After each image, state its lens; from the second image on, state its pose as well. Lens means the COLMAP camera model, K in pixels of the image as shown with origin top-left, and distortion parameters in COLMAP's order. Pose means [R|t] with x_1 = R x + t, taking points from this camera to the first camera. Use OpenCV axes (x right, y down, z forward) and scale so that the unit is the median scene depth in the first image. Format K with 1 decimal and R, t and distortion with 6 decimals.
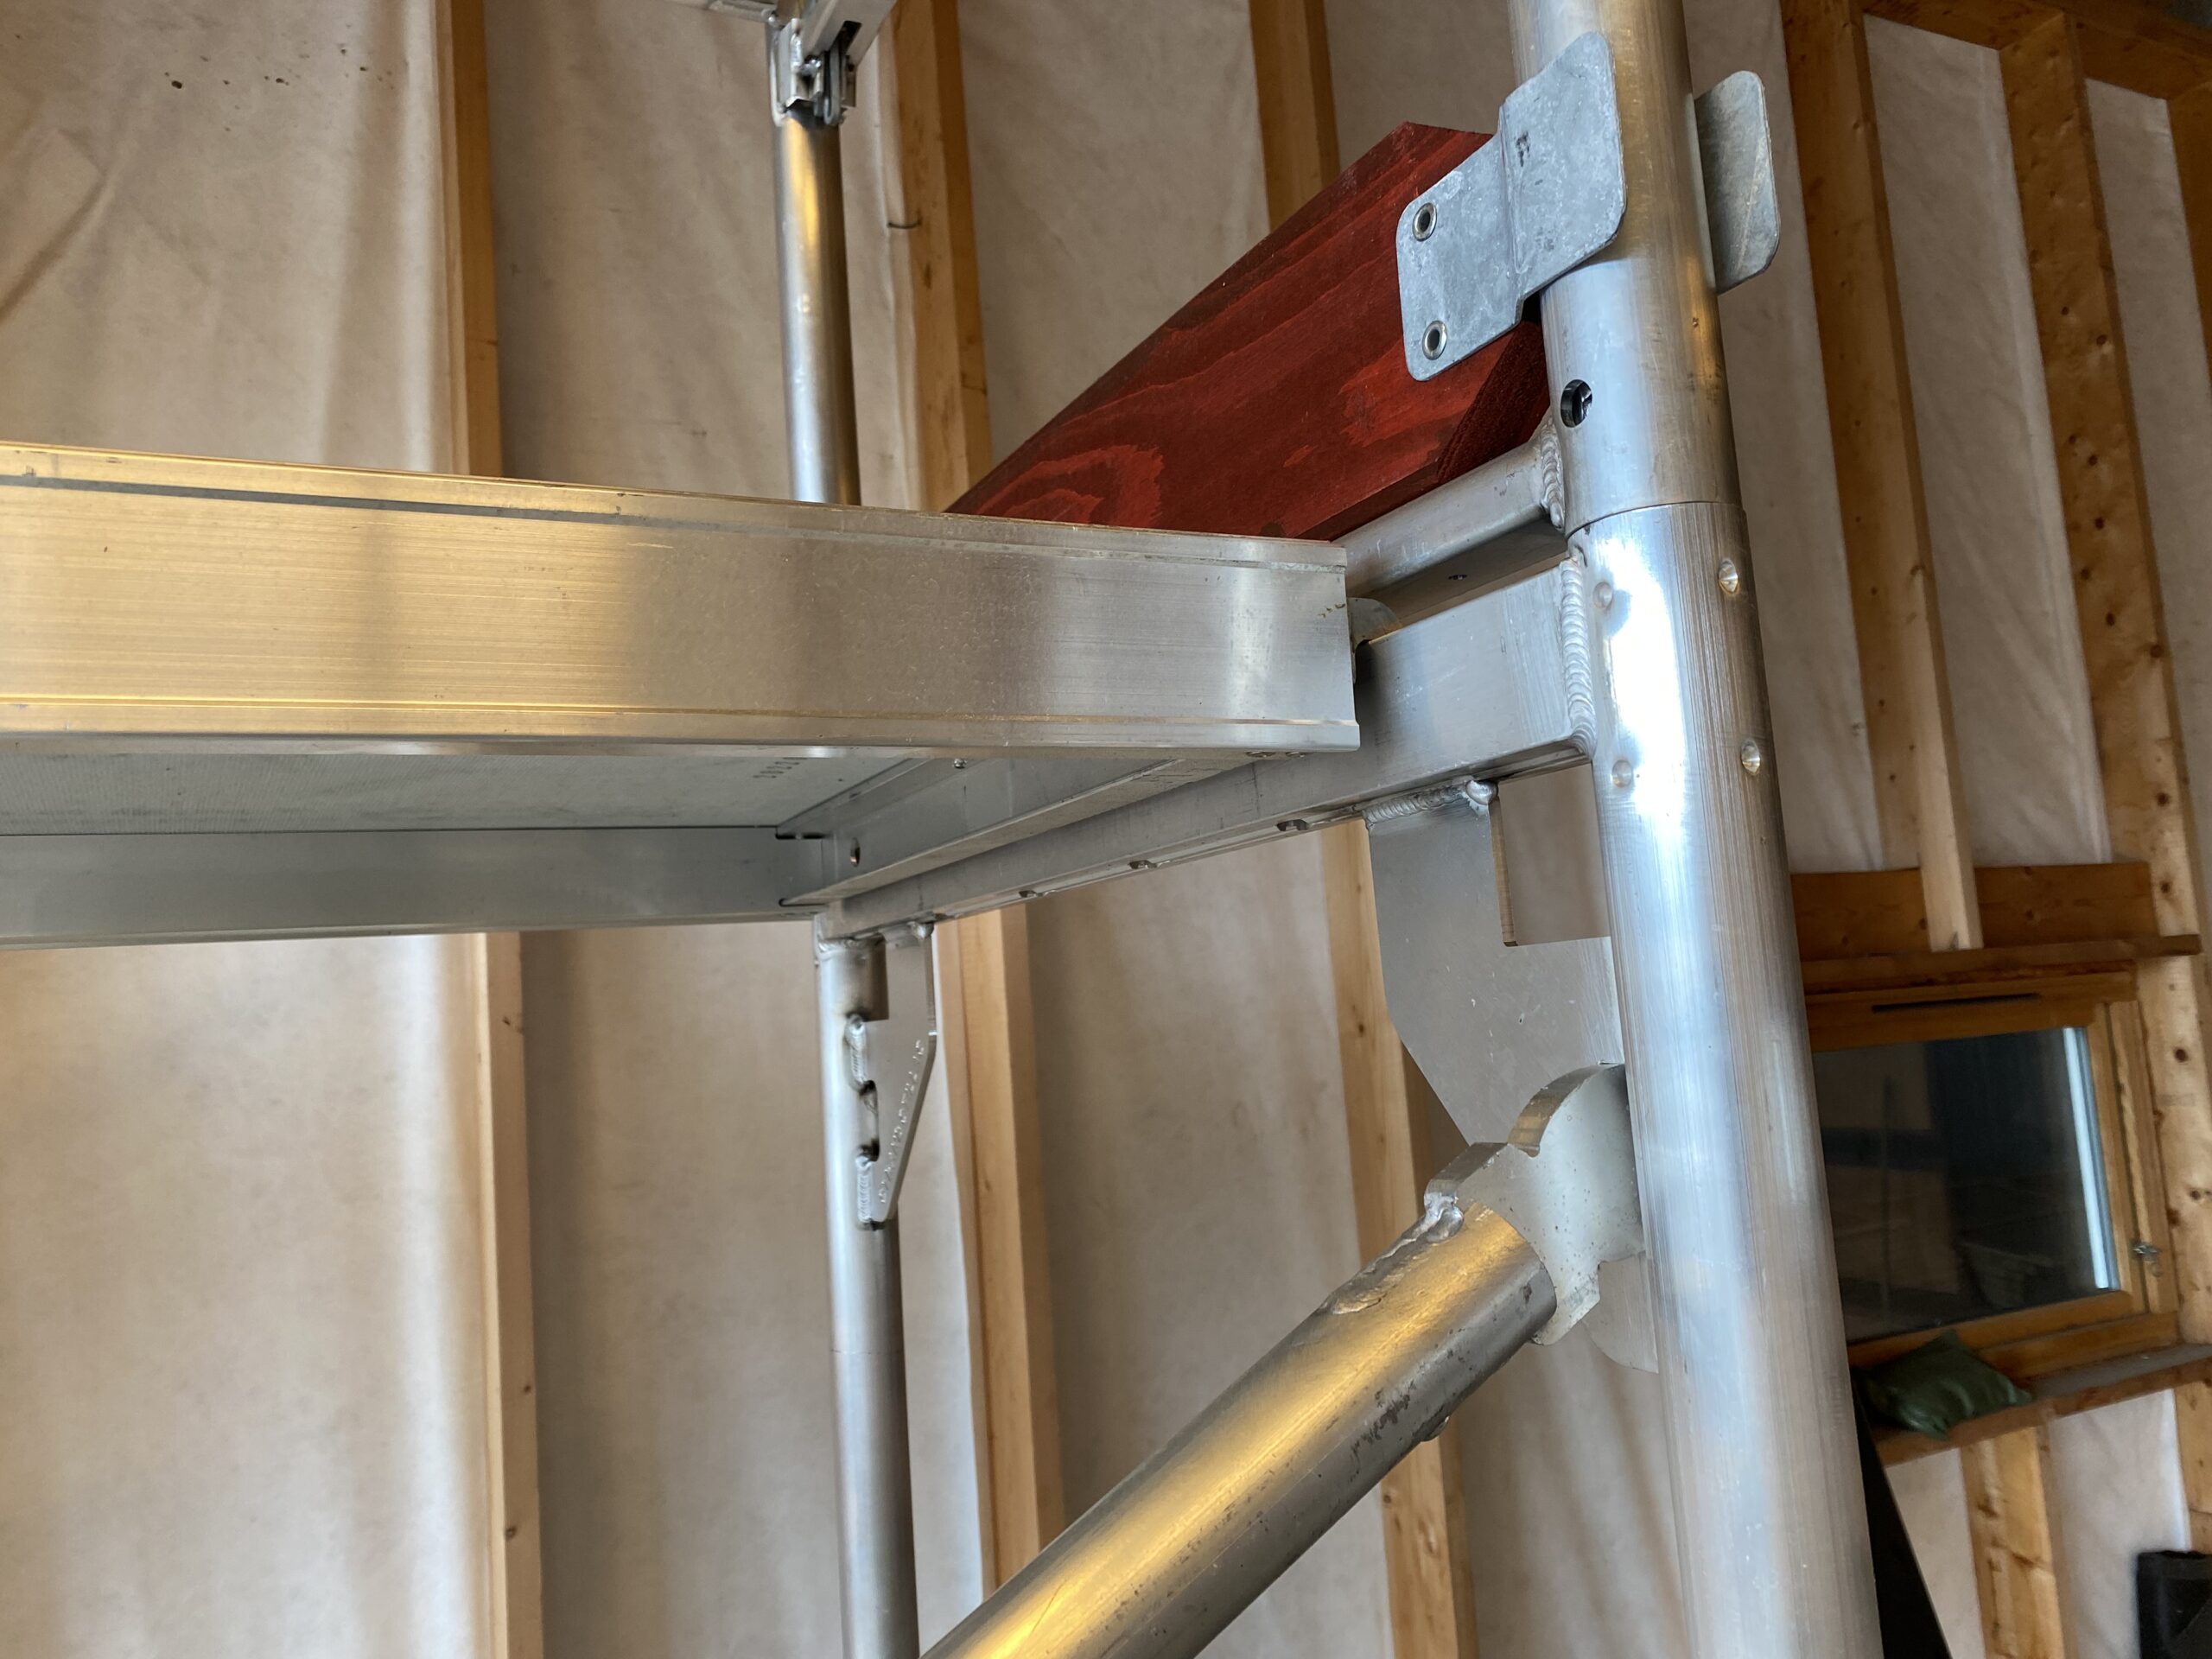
lens RADIAL K [[1684.9, 0, 1106.0], [0, 1684.9, 829.5], [0, 0, 1]] dist [0.026275, -0.041909]
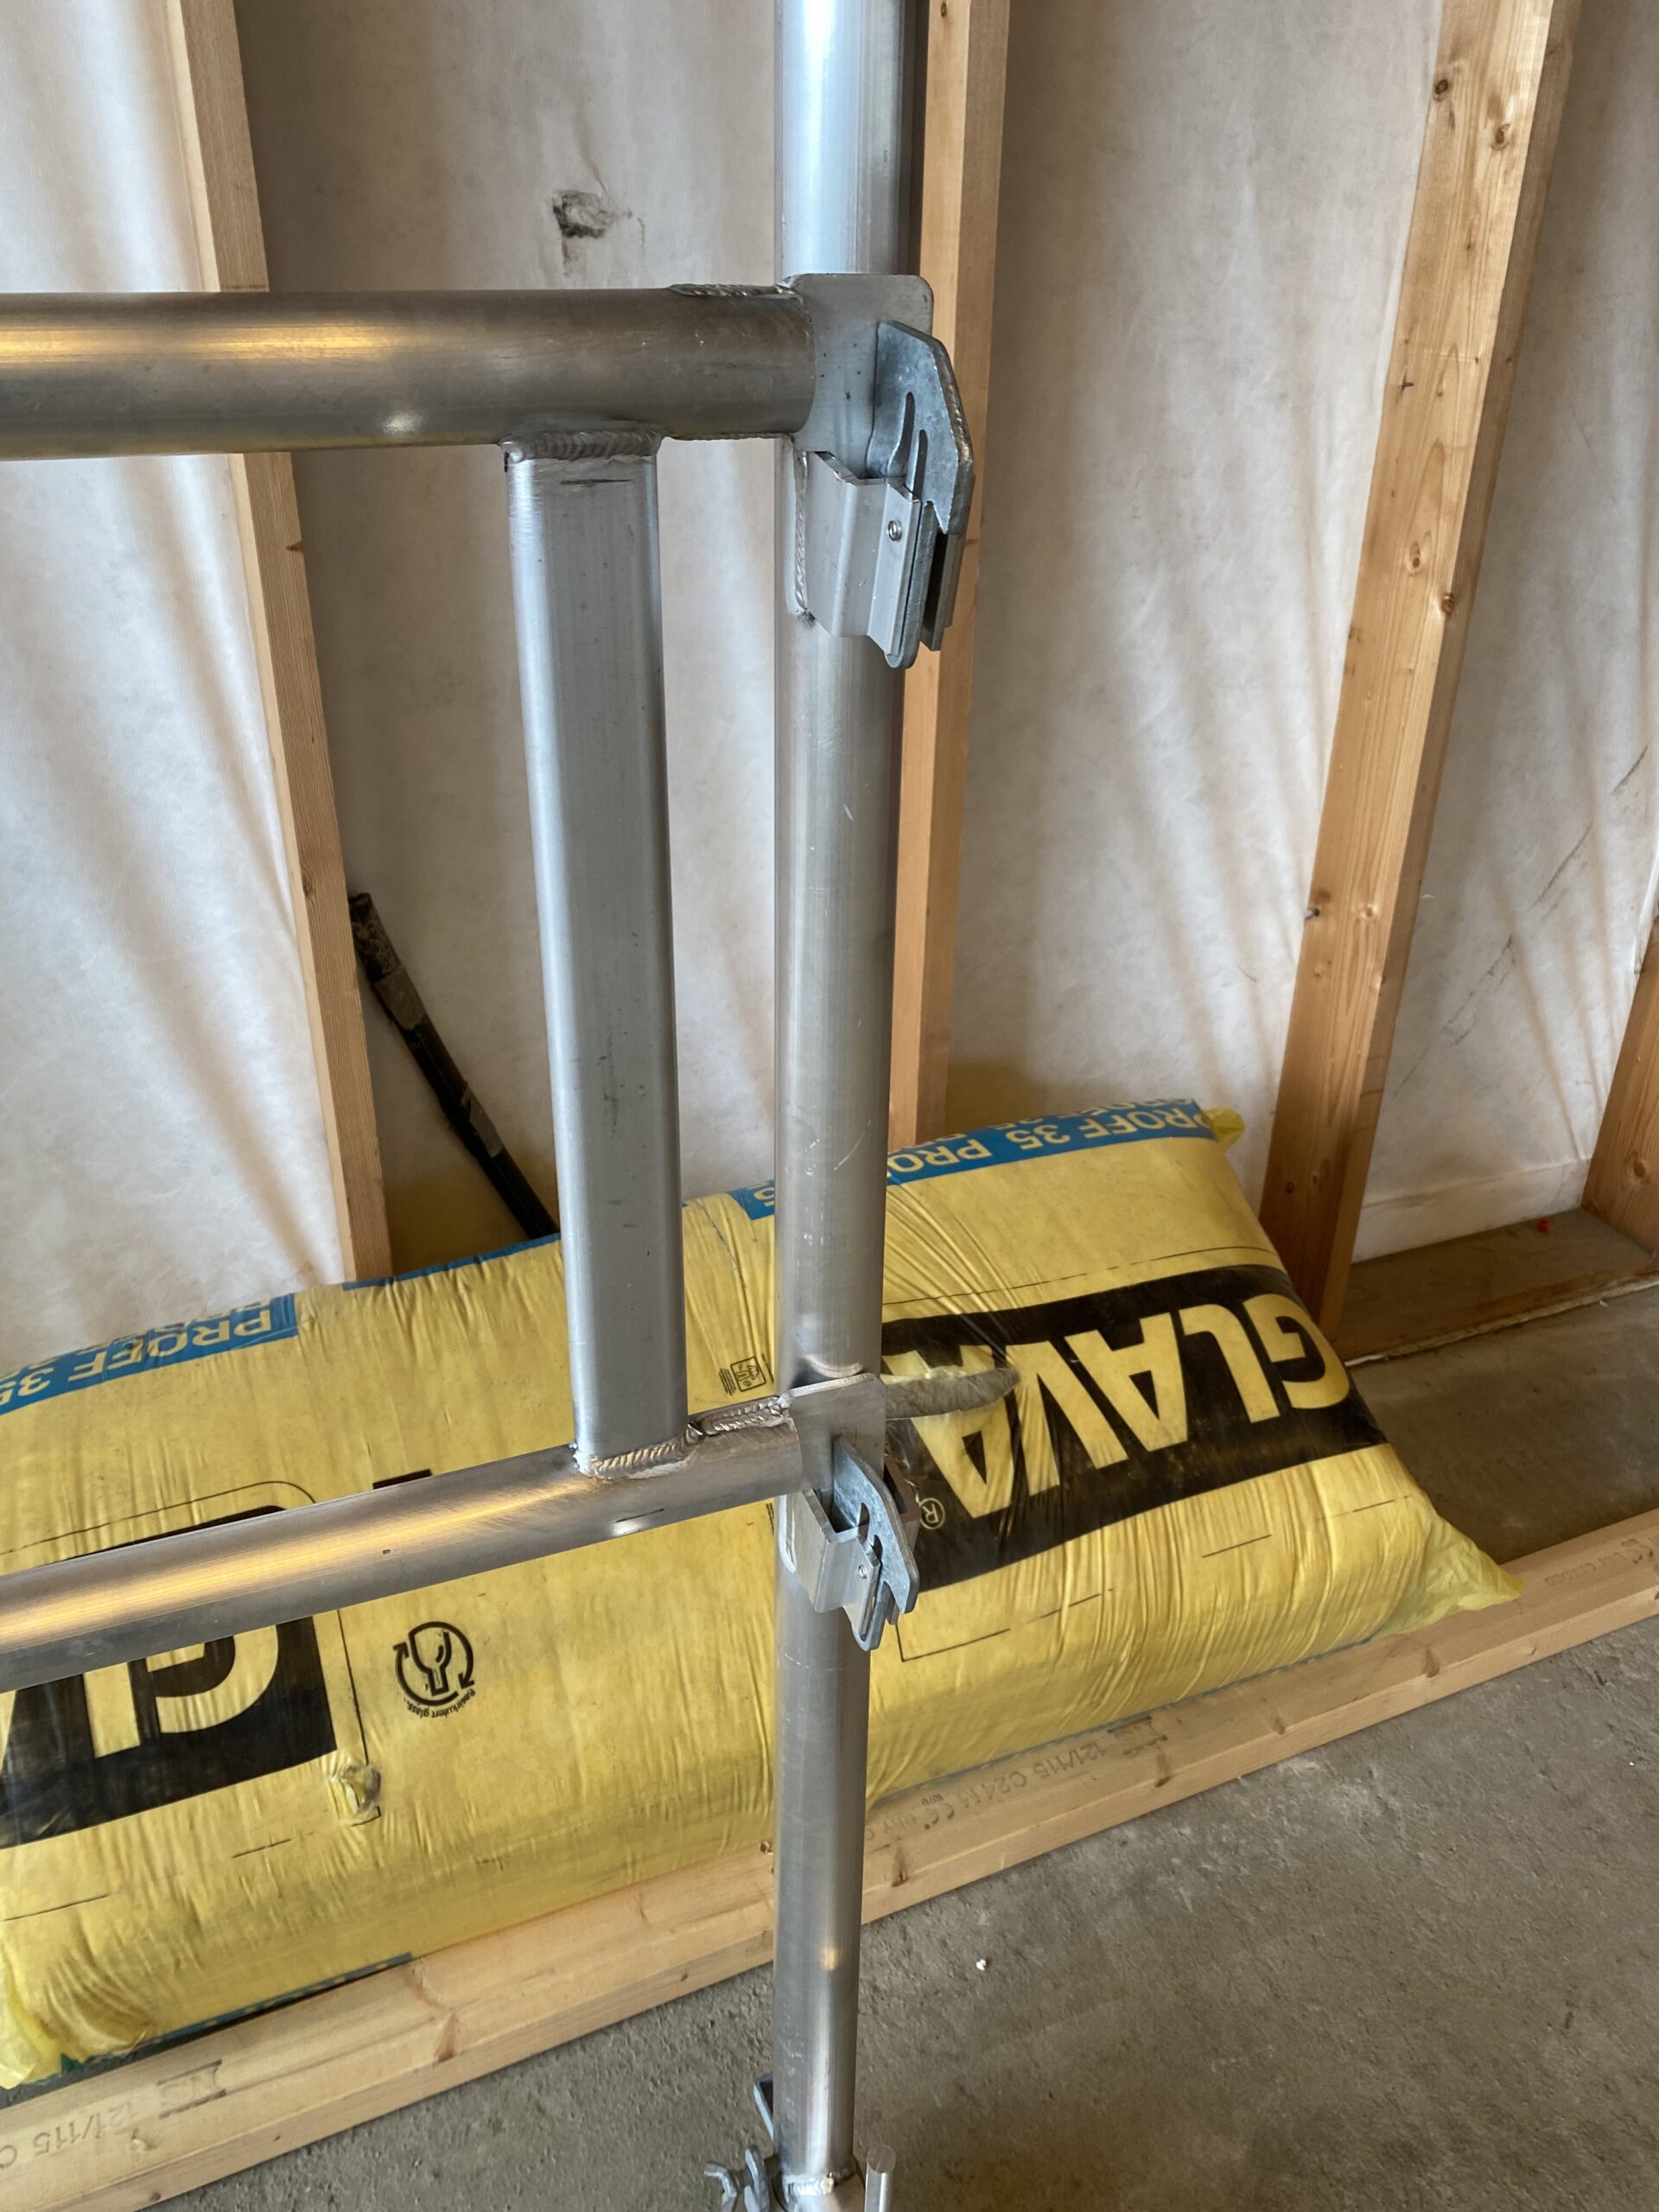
lens RADIAL K [[1684.9, 0, 789.8], [0, 1684.9, 1115.0], [0, 0, 1]] dist [0.026275, -0.041909]
pose [[0.994194, 0.102078, -0.034045, -0.029517], [-0.064411, 0.817980, 0.571629, 0.286751], [0.086199, -0.566117, 0.819806, 0.122478]]
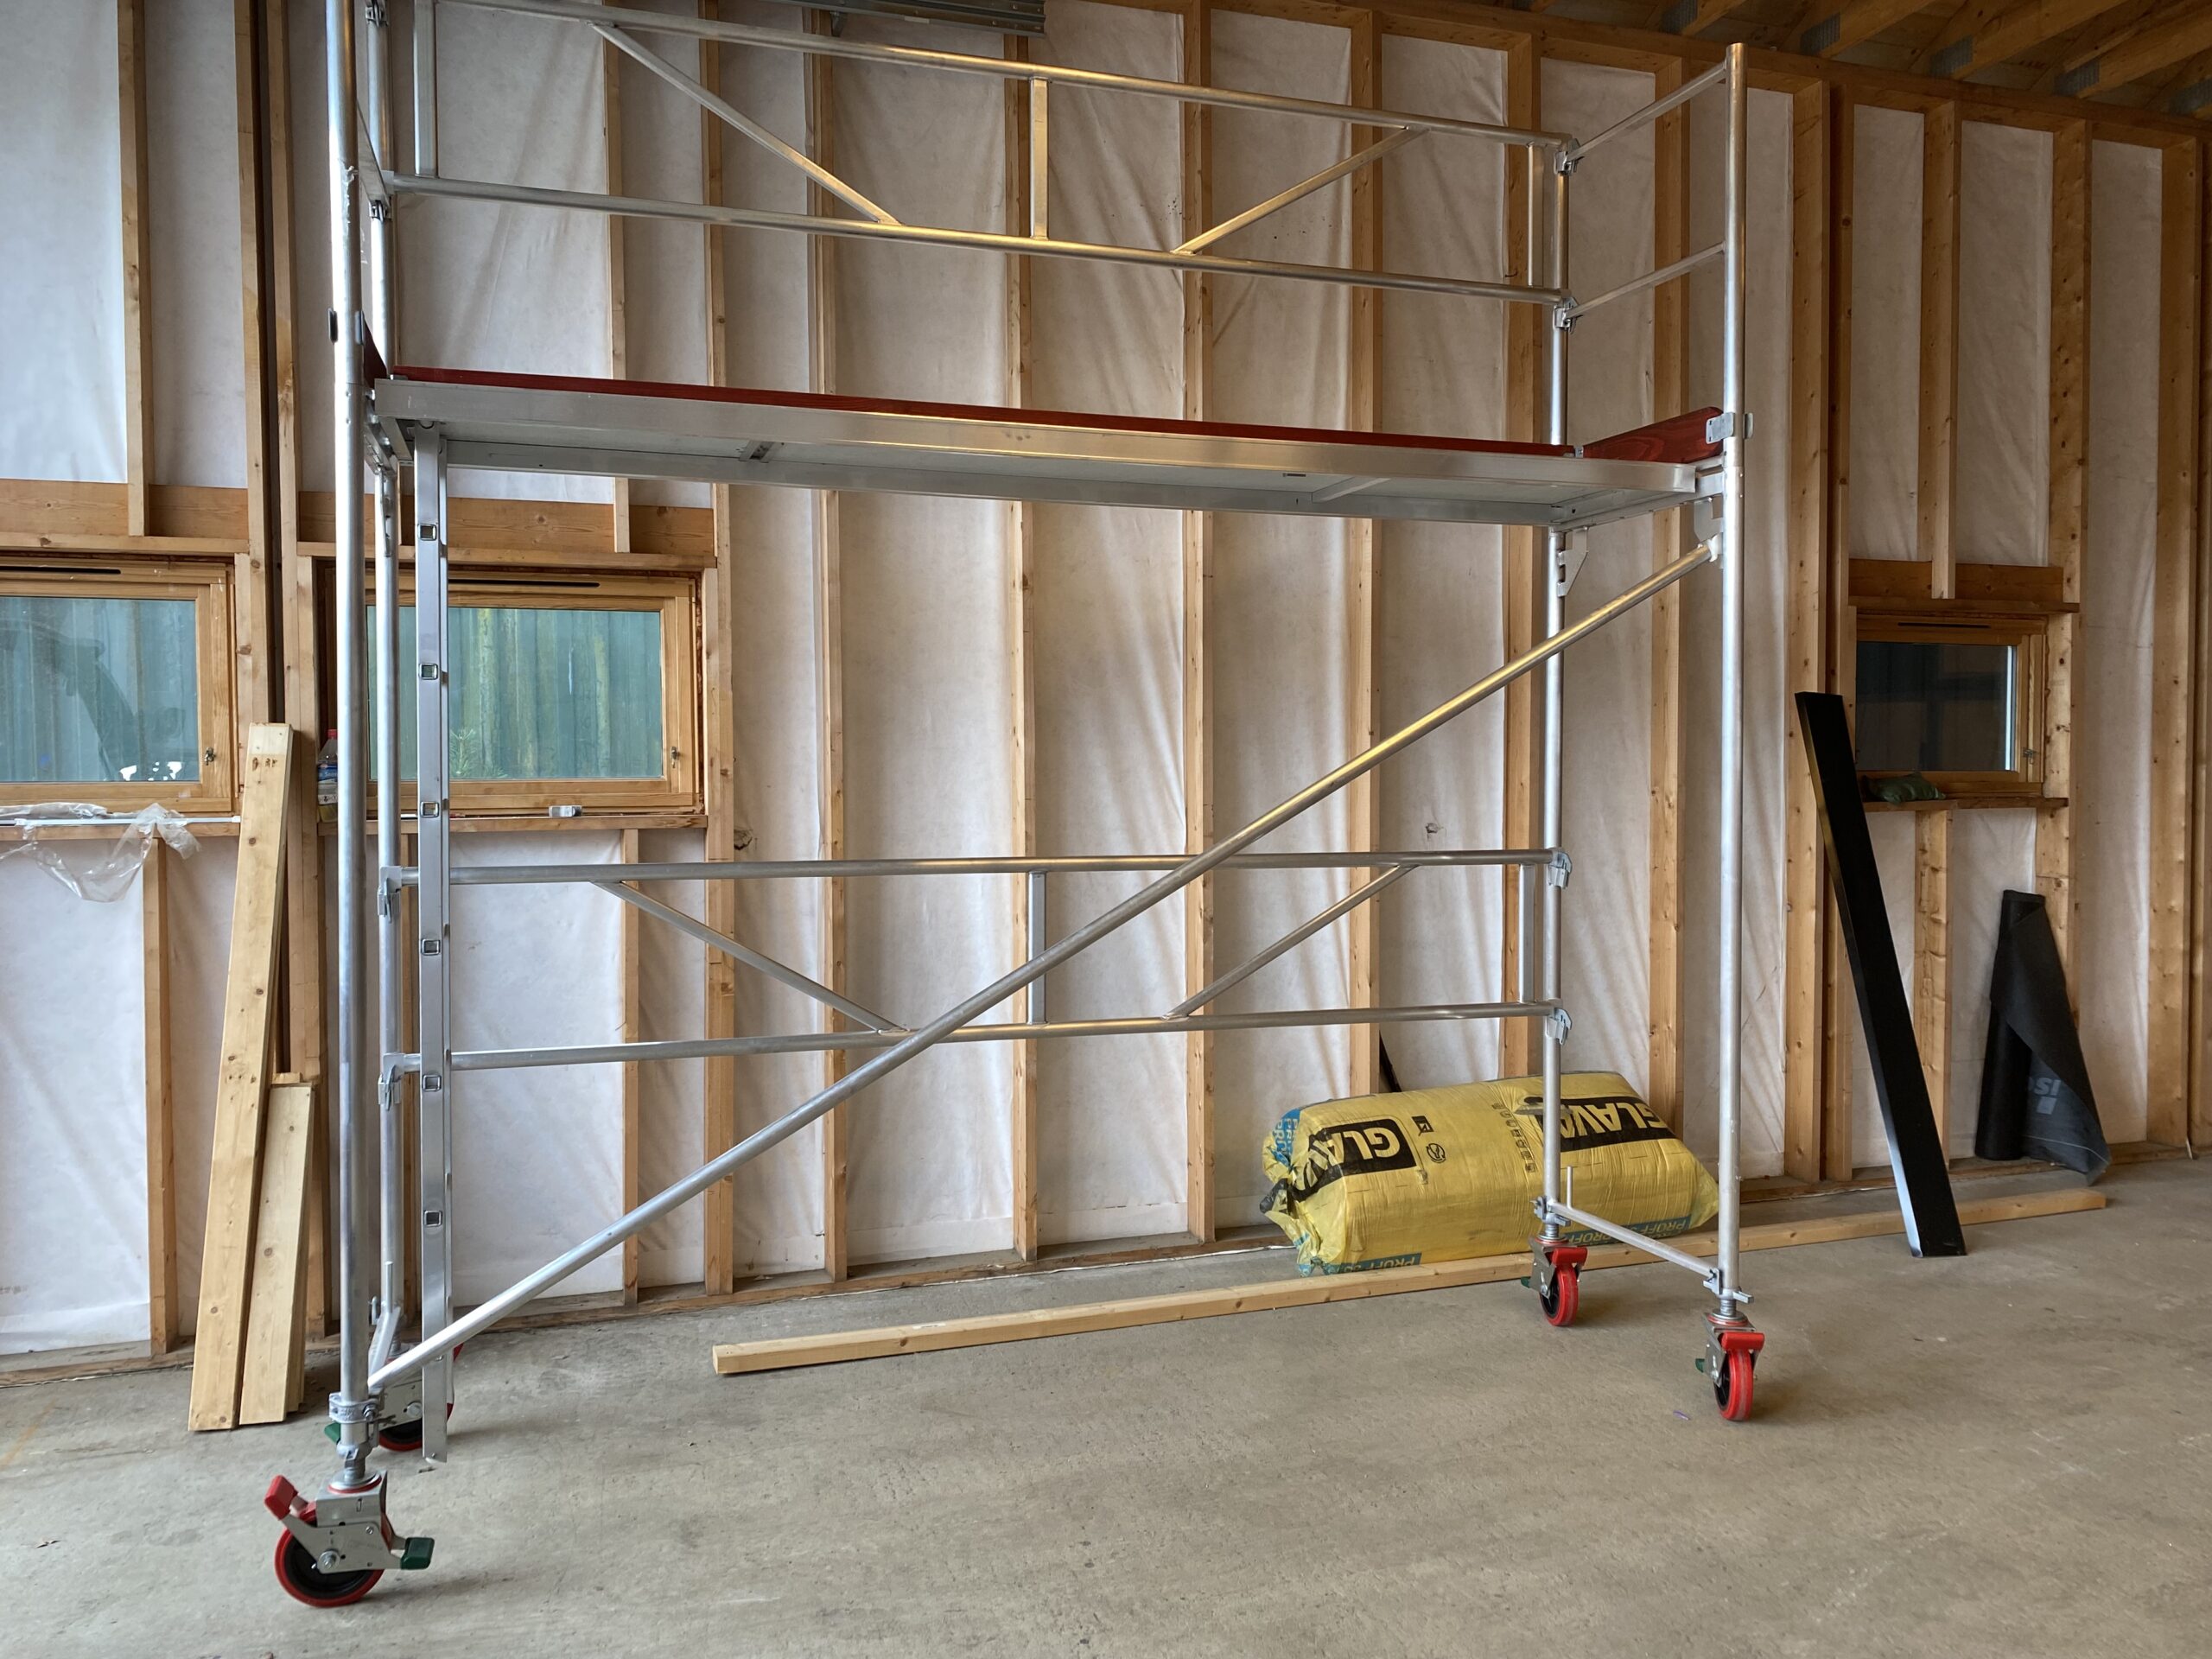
lens RADIAL K [[1684.9, 0, 1106.0], [0, 1684.9, 829.5], [0, 0, 1]] dist [0.026275, -0.041909]
pose [[0.988613, 0.072523, -0.131855, -0.247338], [-0.050839, 0.985652, 0.160954, 0.065381], [0.141636, -0.152418, 0.978115, -1.290686]]
